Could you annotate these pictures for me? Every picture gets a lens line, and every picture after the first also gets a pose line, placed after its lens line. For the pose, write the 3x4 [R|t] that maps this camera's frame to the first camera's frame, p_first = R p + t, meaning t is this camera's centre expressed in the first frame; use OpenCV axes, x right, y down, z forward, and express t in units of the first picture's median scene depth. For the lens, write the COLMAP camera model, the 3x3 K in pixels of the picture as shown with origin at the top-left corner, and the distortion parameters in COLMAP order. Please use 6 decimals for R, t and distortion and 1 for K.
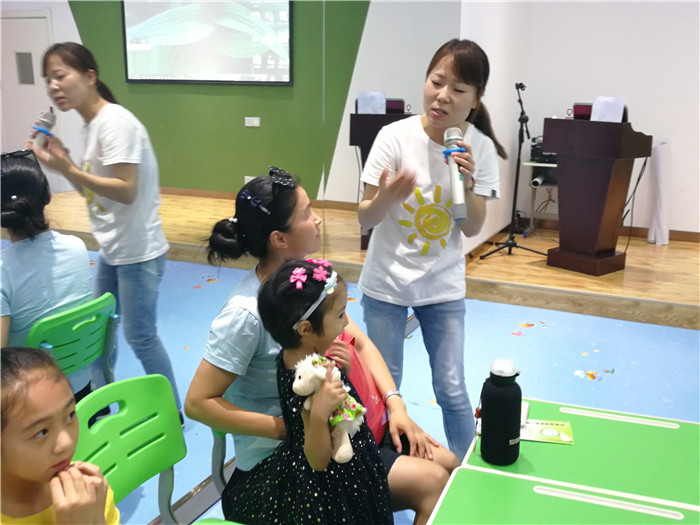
lens RADIAL K [[744.4, 0, 350.1], [0, 744.4, 263.0], [0, 0, 1]] dist [0.026745, 0.000000]
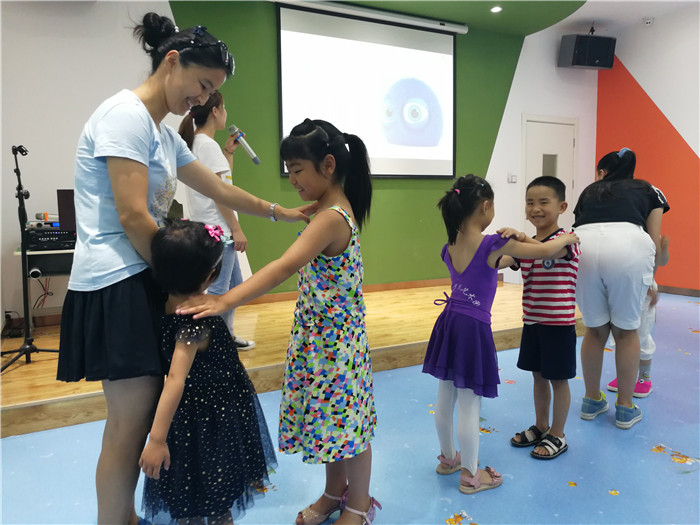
lens RADIAL K [[551.7, 0, 351.4], [0, 551.7, 260.8], [0, 0, 1]] dist [0.033401, 0.007032]
pose [[0.618847, -0.096110, 0.779610, -0.027384], [0.207654, 0.977196, -0.044365, -0.020538], [-0.757568, 0.189345, 0.624692, 0.360820]]
